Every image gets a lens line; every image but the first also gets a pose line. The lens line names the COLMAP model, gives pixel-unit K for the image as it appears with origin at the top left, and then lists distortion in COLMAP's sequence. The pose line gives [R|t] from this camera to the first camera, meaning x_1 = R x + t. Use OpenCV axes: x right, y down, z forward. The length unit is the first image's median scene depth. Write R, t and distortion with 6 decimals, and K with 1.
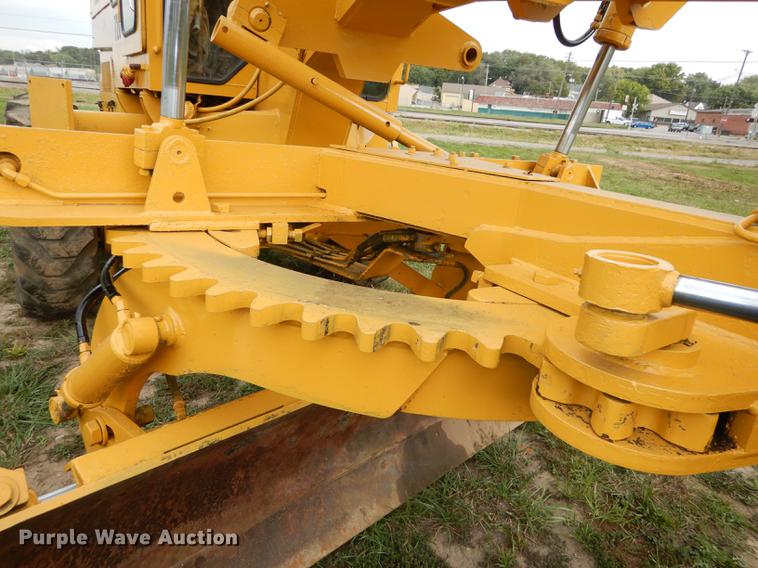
lens RADIAL K [[541.5, 0, 379.0], [0, 541.5, 284.0], [0, 0, 1]] dist [0.008531, 0.002595]
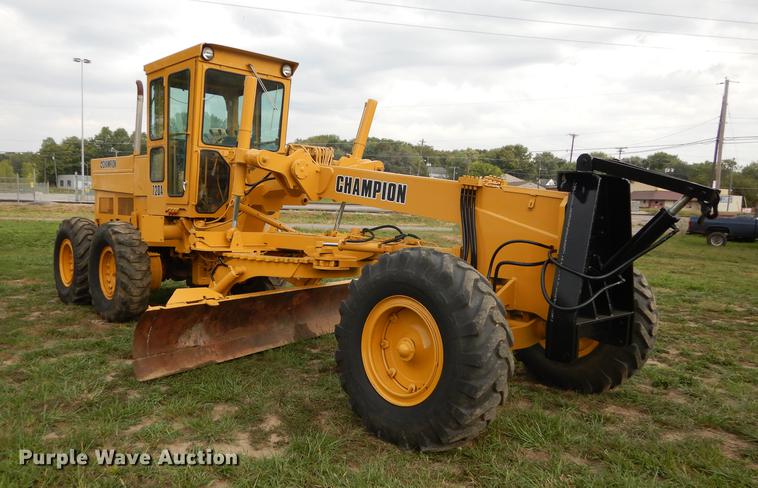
lens RADIAL K [[654.1, 0, 379.0], [0, 654.1, 244.0], [0, 0, 1]] dist [0.001720, -0.000175]
pose [[0.974385, -0.068865, 0.214083, -0.012792], [0.117087, 0.968106, -0.221498, 0.037946], [-0.192001, 0.240891, 0.951371, -0.141658]]
